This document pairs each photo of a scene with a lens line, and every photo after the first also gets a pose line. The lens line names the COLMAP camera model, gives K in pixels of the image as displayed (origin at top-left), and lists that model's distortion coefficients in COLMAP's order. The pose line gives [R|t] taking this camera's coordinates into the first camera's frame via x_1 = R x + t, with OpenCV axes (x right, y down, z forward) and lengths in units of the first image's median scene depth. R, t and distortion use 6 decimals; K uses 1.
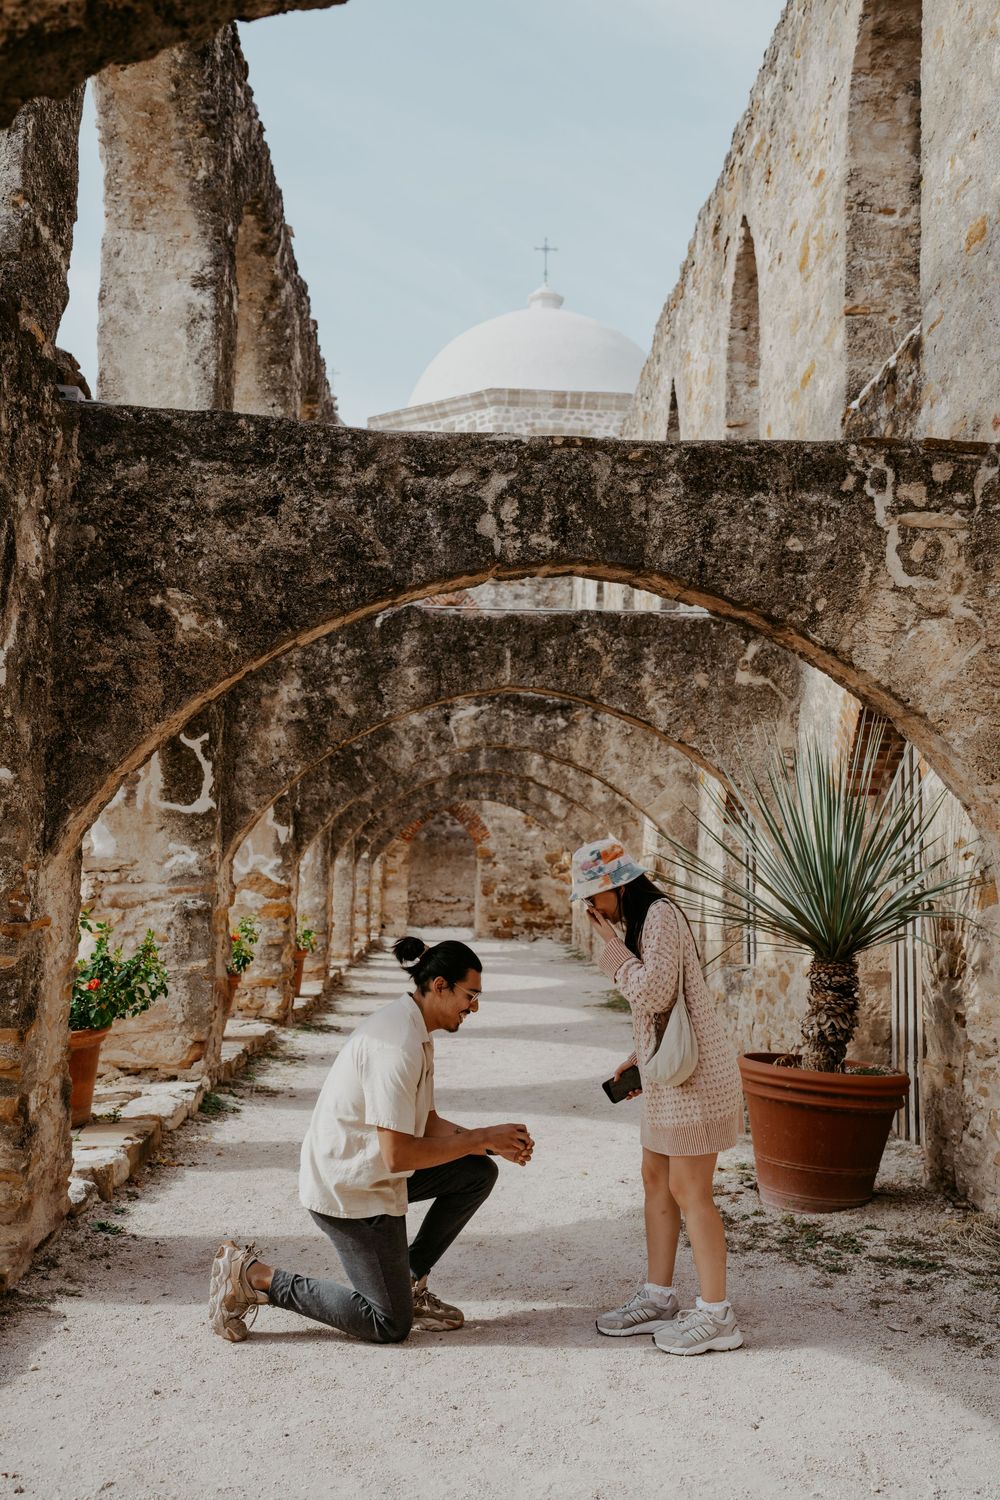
lens RADIAL K [[1436.1, 0, 491.0], [0, 1436.1, 751.4], [0, 0, 1]] dist [-0.035274, 0.133114]
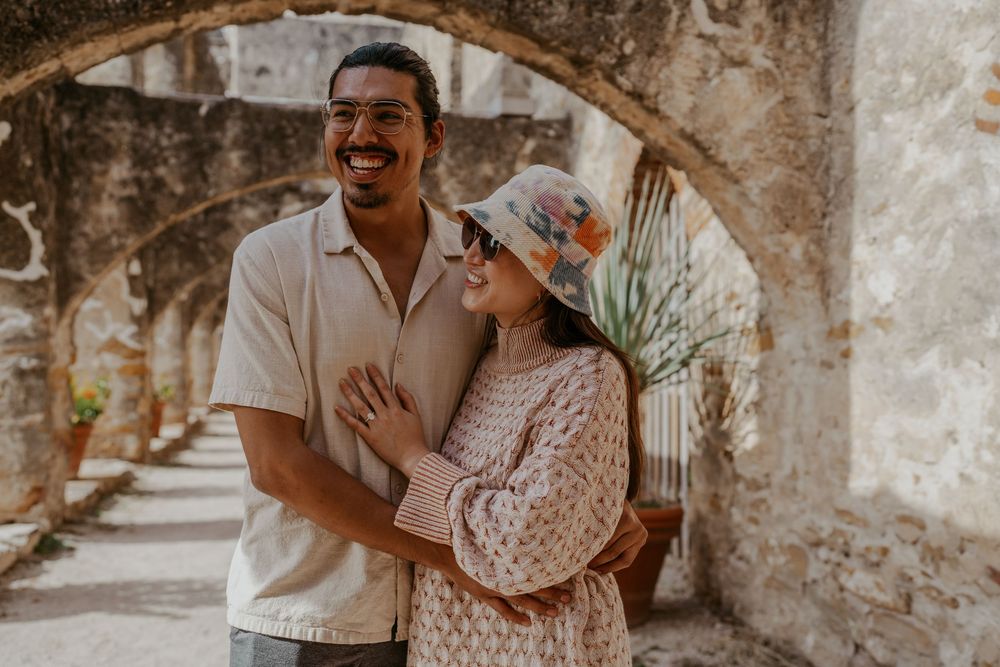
lens RADIAL K [[957.4, 0, 495.6], [0, 957.4, 335.9], [0, 0, 1]] dist [-0.035274, 0.133114]
pose [[0.984647, -0.007560, 0.174395, 0.015517], [-0.005516, 0.997215, 0.074375, 0.030051], [-0.174472, -0.074195, 0.981863, 0.228911]]
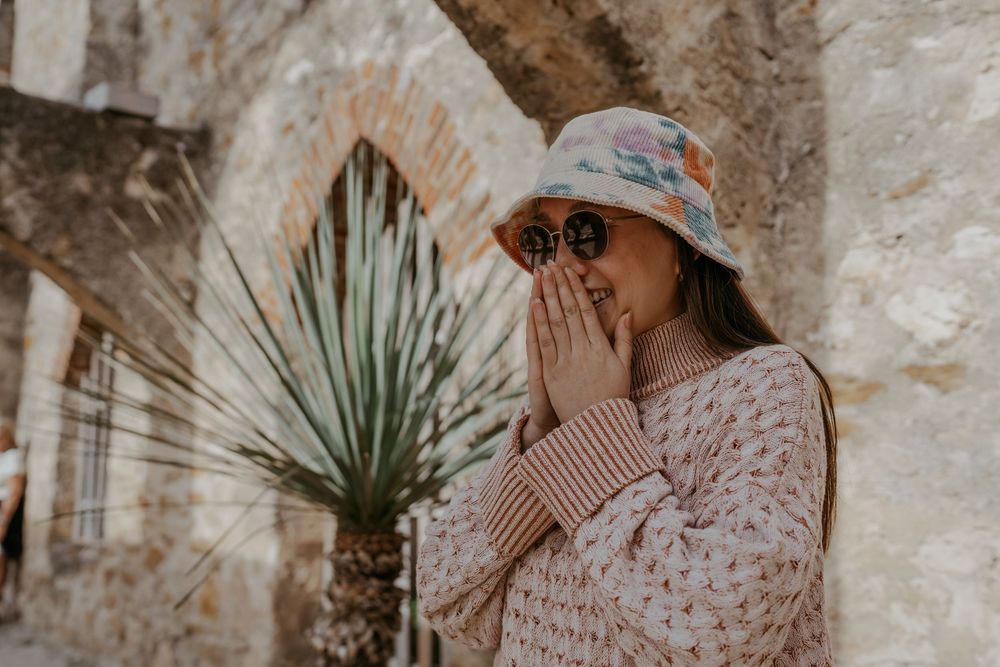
lens RADIAL K [[952.2, 0, 480.9], [0, 952.2, 335.6], [0, 0, 1]] dist [-0.010817, 0.119360]
pose [[0.798645, 0.072518, 0.597417, 0.013888], [-0.040892, 0.996958, -0.066350, 0.064643], [-0.600411, 0.028561, 0.799181, 0.474011]]
